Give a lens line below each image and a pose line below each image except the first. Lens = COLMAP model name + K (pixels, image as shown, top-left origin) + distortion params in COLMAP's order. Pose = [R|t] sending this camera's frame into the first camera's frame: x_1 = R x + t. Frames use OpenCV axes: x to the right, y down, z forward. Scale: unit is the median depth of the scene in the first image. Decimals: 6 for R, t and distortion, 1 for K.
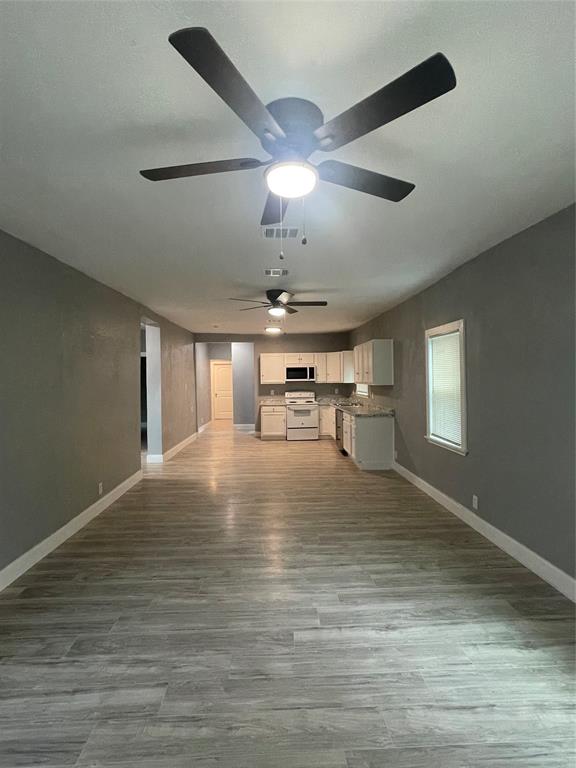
lens RADIAL K [[379.3, 0, 292.0], [0, 379.3, 387.5], [0, 0, 1]] dist [0.000437, 0.001426]
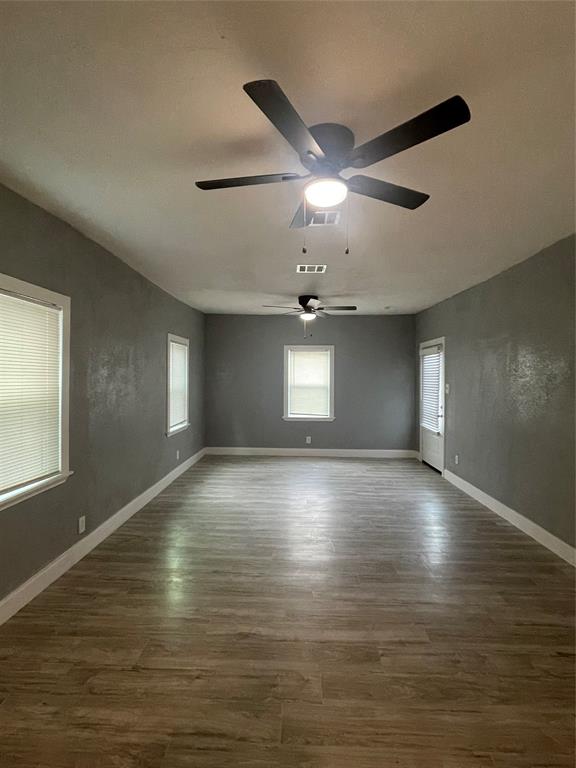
lens RADIAL K [[379.3, 0, 288.7], [0, 379.3, 380.4], [0, 0, 1]] dist [0.000437, 0.001426]
pose [[-0.996493, 0.011170, 0.082927, -0.018188], [0.013524, 0.999520, 0.027879, -0.013547], [-0.082575, 0.028903, -0.996166, 0.739362]]
